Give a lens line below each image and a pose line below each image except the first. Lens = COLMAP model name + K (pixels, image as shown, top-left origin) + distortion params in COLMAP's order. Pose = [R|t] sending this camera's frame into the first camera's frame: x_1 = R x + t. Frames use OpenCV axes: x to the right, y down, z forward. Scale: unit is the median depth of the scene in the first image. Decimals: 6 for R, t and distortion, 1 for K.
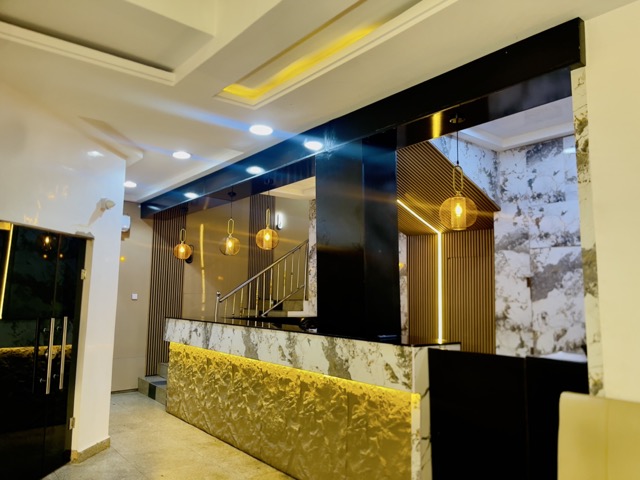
lens RADIAL K [[498.4, 0, 319.7], [0, 498.4, 224.9], [0, 0, 1]] dist [-0.008745, -0.005211]
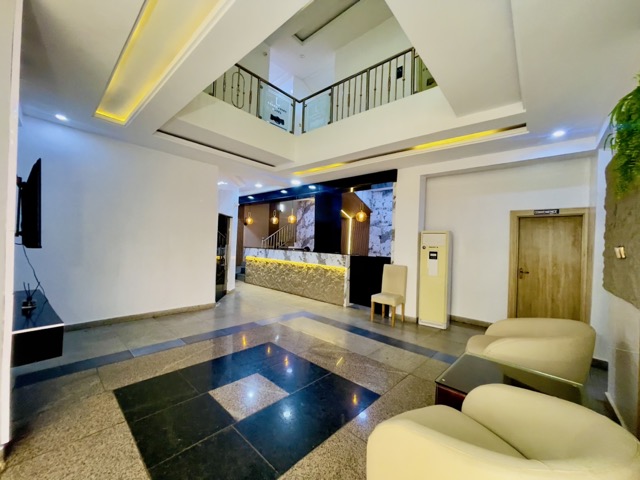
lens RADIAL K [[264.1, 0, 320.0], [0, 264.1, 240.0], [0, 0, 1]] dist [0.000968, 0.000023]
pose [[0.986575, 0.023755, 0.161572, -0.226759], [-0.045218, 0.990418, 0.130488, -0.069446], [-0.156924, -0.136042, 0.978196, -0.588202]]
